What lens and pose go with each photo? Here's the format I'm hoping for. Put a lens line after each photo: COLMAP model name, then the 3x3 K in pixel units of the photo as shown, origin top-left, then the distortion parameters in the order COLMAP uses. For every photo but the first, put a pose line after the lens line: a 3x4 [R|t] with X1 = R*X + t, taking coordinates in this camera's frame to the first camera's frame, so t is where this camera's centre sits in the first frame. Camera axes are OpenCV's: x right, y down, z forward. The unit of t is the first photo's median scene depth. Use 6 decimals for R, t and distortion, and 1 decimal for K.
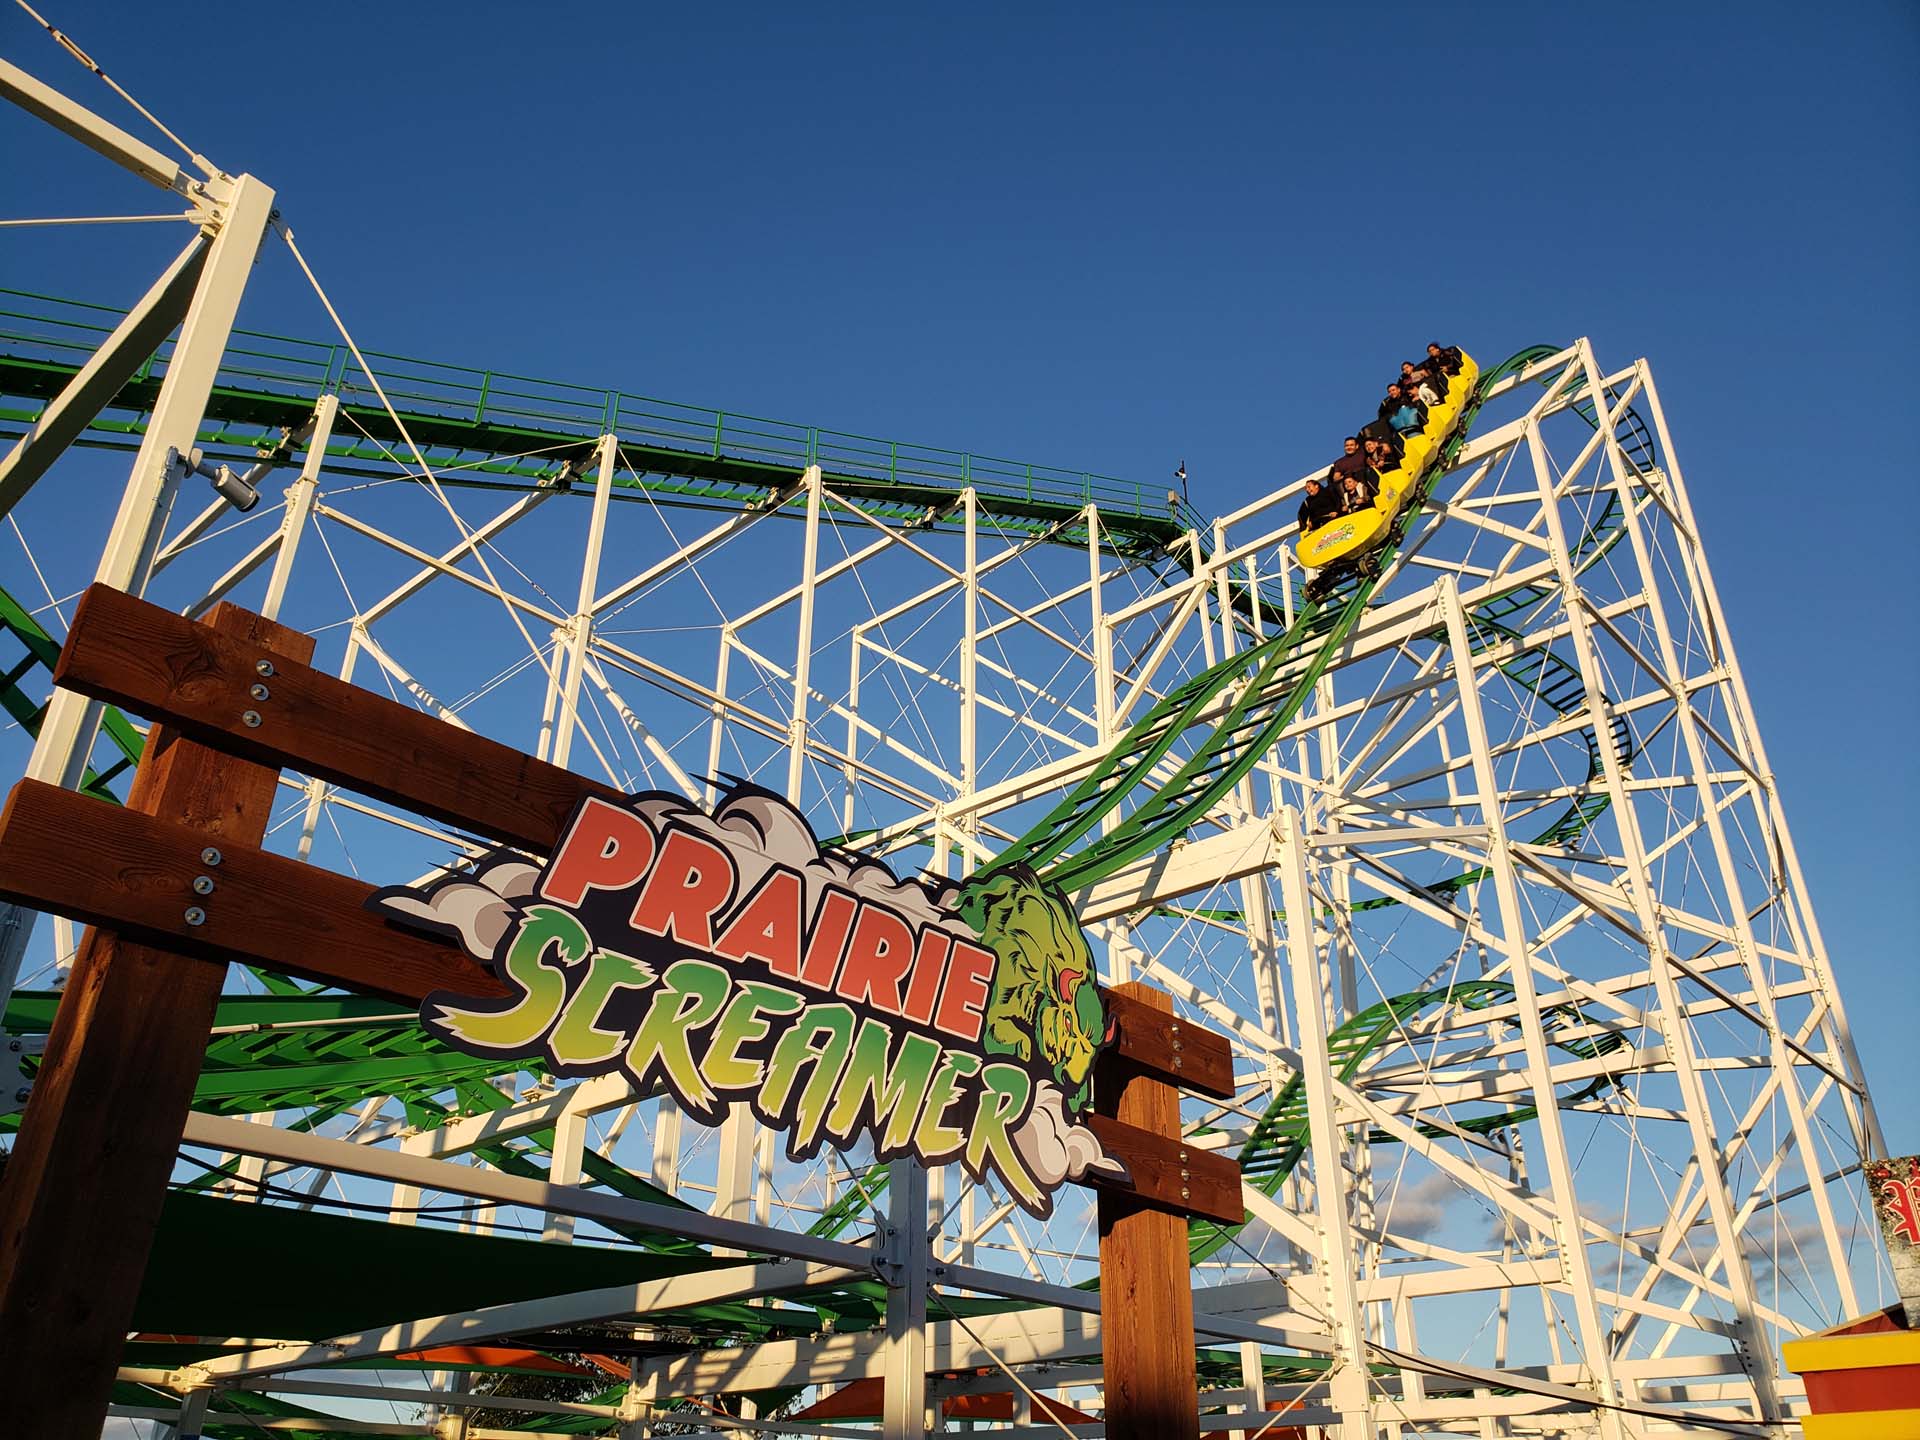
lens RADIAL K [[1448.3, 0, 960.0], [0, 1448.3, 720.0], [0, 0, 1]] dist [0.040287, -0.003086]
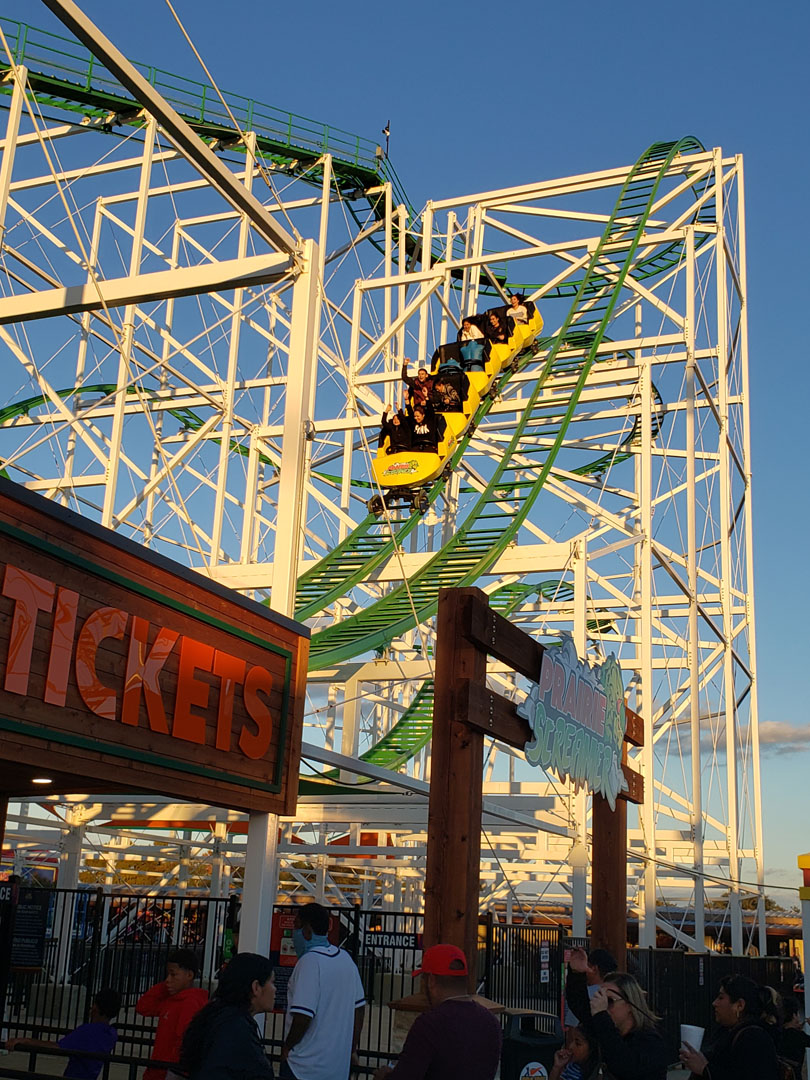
lens RADIAL K [[1231.3, 0, 412.7], [0, 1231.3, 574.5], [0, 0, 1]] dist [0.097394, -0.011578]
pose [[0.935294, 0.119574, 0.333057, -0.210798], [-0.203891, 0.951346, 0.231017, -0.092804], [-0.289229, -0.283976, 0.914168, -0.134403]]
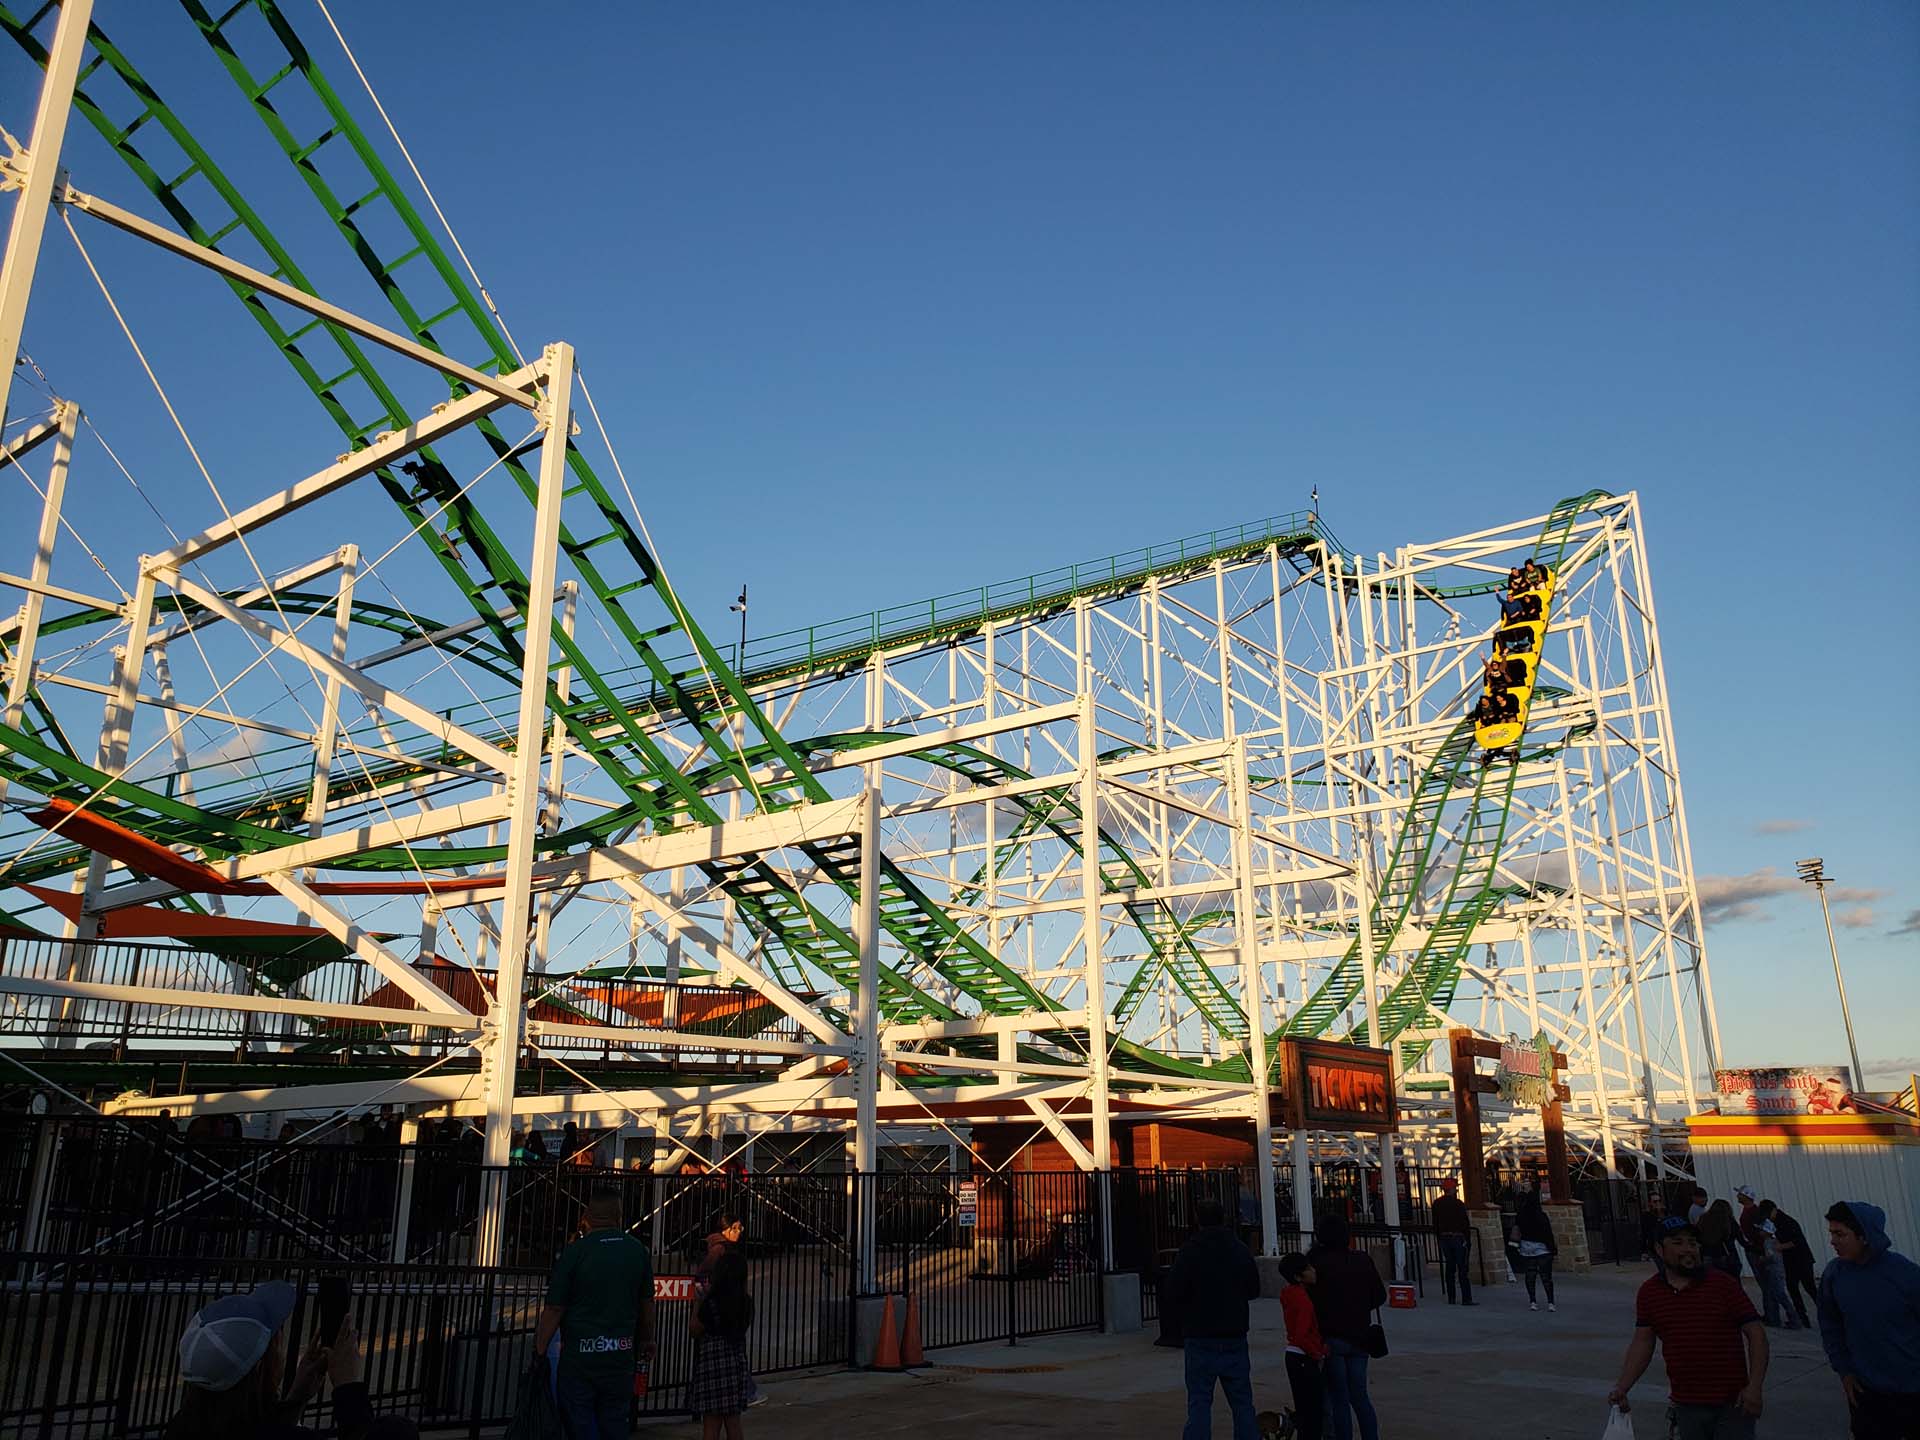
lens RADIAL K [[1448.3, 0, 960.0], [0, 1448.3, 720.0], [0, 0, 1]] dist [0.040287, -0.003086]
pose [[0.996638, 0.014879, 0.080563, -0.497925], [-0.033030, 0.972884, 0.228925, -0.425187], [-0.074973, -0.230816, 0.970105, -0.698763]]
